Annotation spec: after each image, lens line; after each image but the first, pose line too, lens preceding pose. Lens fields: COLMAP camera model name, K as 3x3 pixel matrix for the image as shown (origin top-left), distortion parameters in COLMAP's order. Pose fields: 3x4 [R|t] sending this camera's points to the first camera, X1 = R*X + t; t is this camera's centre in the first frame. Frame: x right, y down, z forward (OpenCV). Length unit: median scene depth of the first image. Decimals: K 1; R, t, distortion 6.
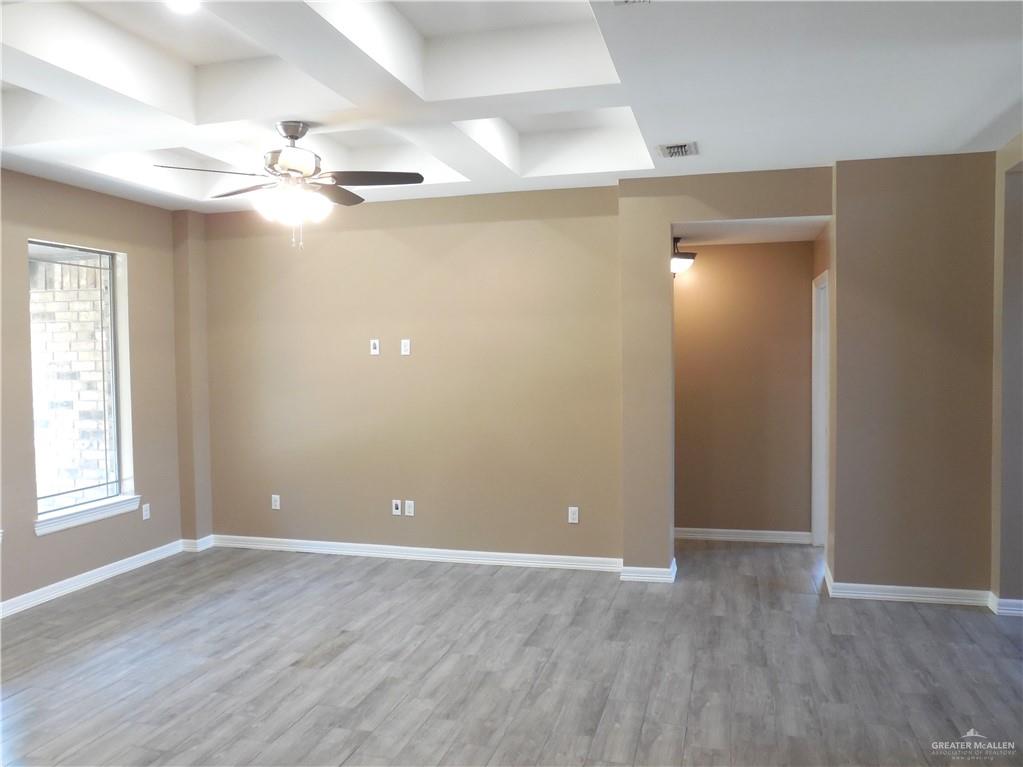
lens RADIAL K [[845.9, 0, 513.7], [0, 845.9, 383.4], [0, 0, 1]] dist [-0.111189, 0.087202]
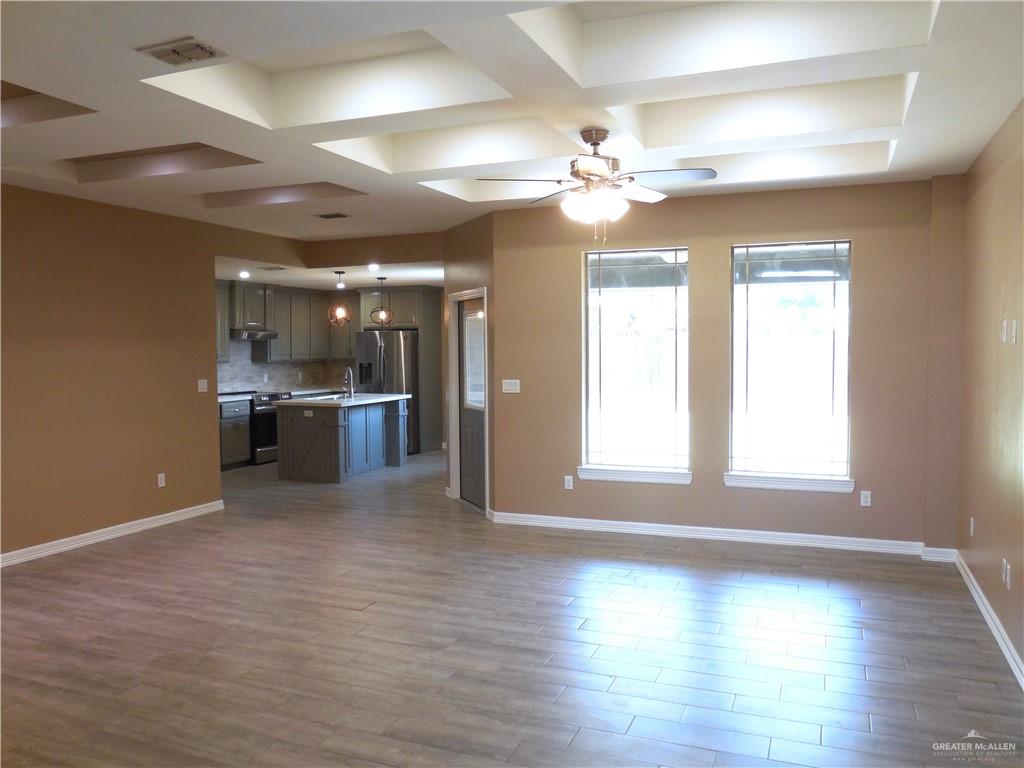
lens RADIAL K [[796.8, 0, 490.3], [0, 796.8, 349.7], [0, 0, 1]] dist [-0.064069, 0.000481]
pose [[-0.159846, 0.020267, -0.986934, 0.900041], [-0.033504, 0.999102, 0.025943, -0.051449], [0.986573, 0.037213, -0.159024, 1.163885]]
